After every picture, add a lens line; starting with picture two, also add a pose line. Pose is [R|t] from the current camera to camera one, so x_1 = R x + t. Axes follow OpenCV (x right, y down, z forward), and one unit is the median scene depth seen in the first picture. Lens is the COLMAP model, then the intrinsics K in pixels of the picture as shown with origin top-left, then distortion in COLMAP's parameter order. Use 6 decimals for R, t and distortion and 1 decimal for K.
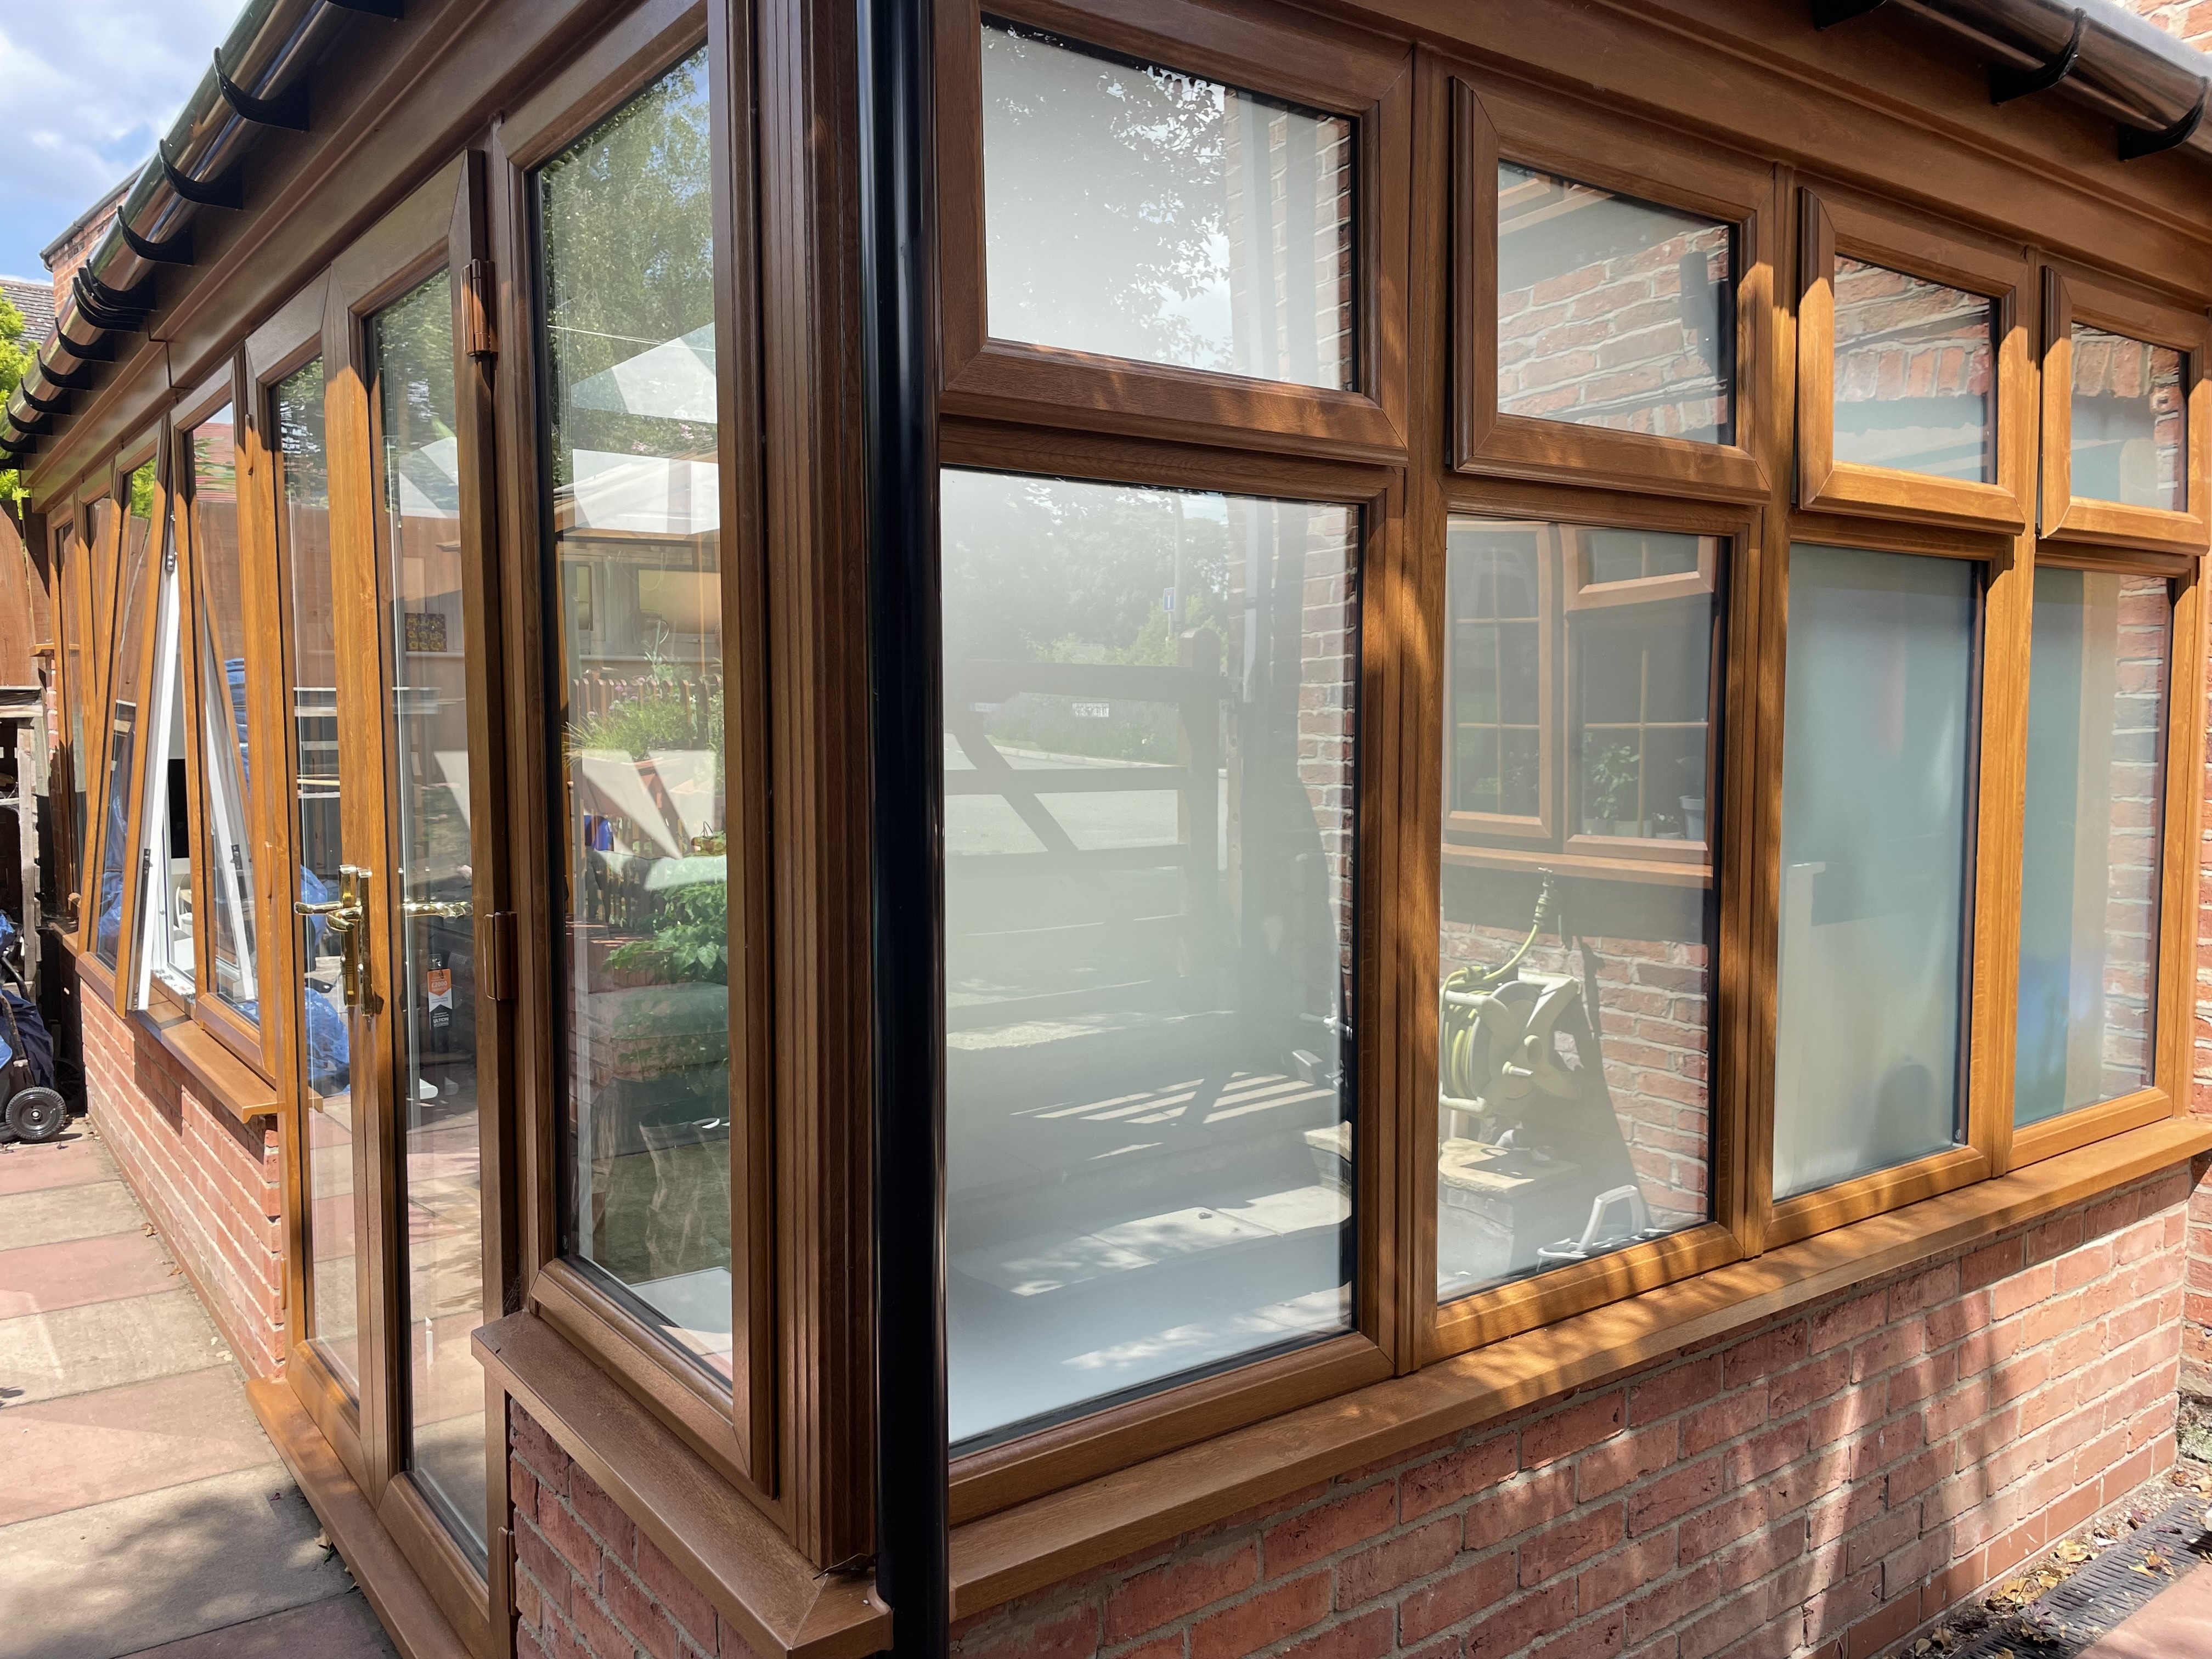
lens RADIAL K [[1704.6, 0, 1106.0], [0, 1704.6, 829.5], [0, 0, 1]] dist [0.081691, -0.112113]
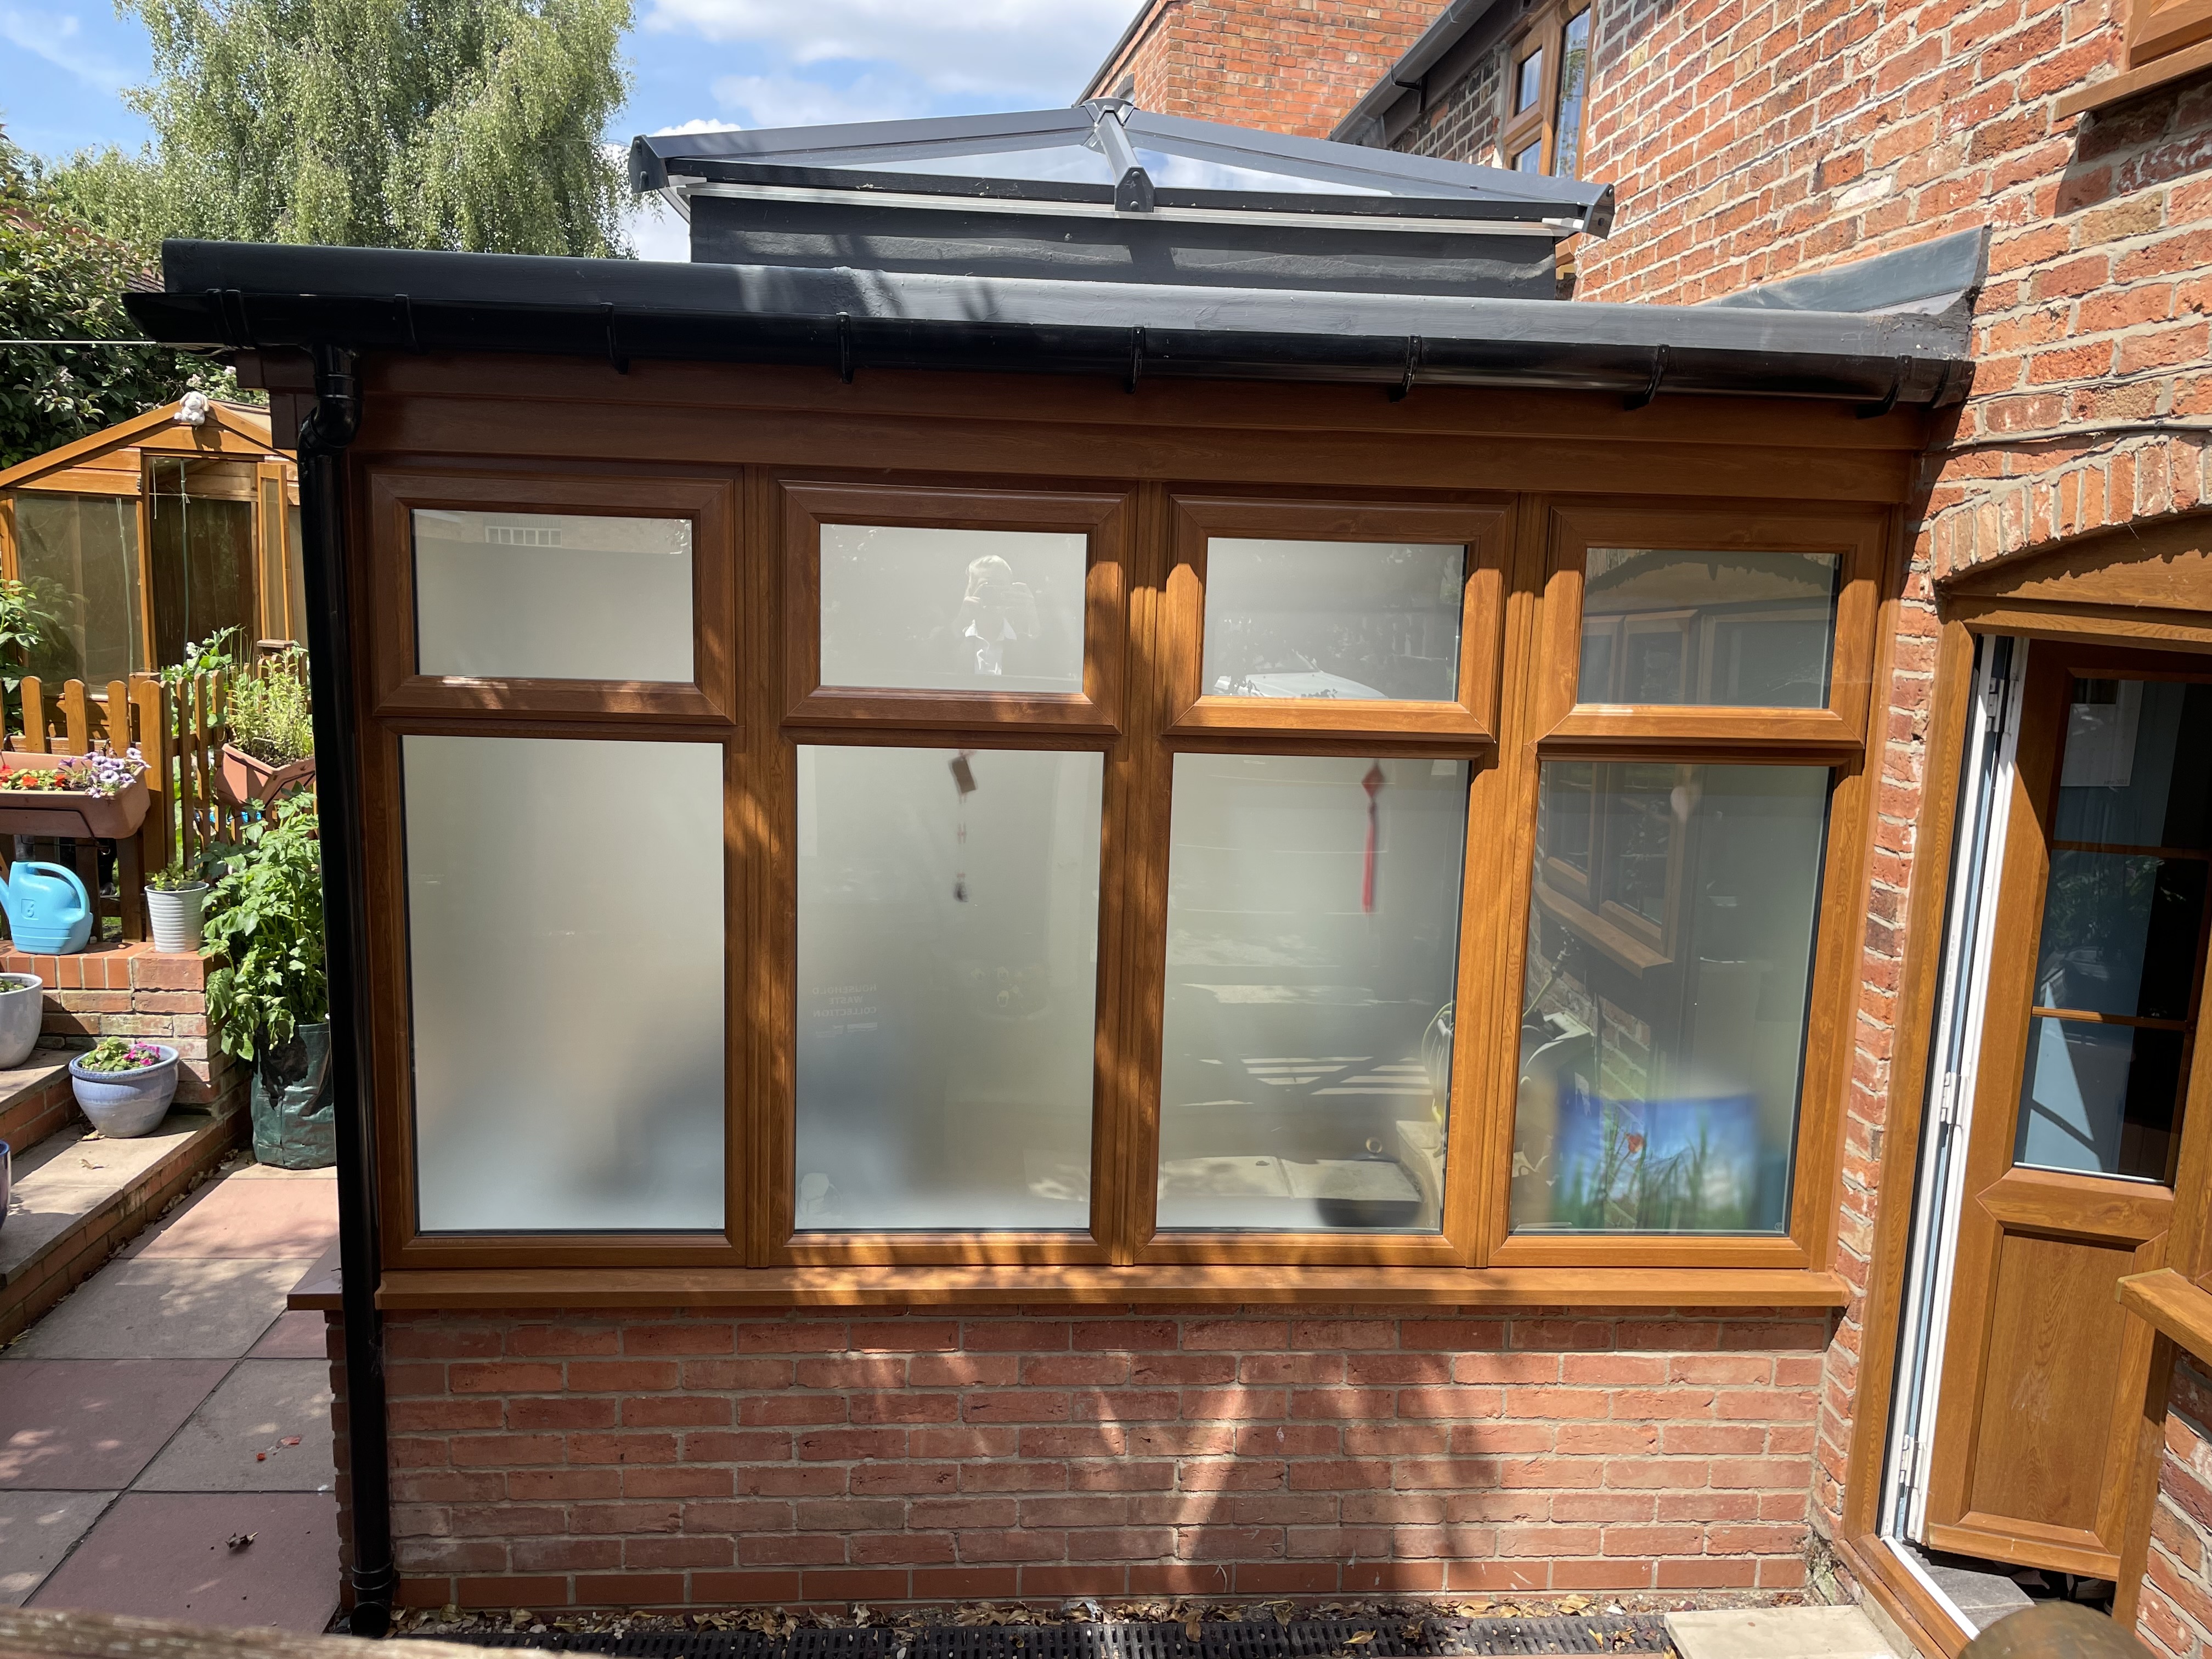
lens RADIAL K [[1704.6, 0, 1106.0], [0, 1704.6, 829.5], [0, 0, 1]] dist [0.081691, -0.112113]
pose [[0.837253, 0.118742, -0.533768, 1.116946], [-0.071672, 0.991547, 0.108157, -0.260240], [0.542098, -0.052299, 0.838686, -0.145970]]
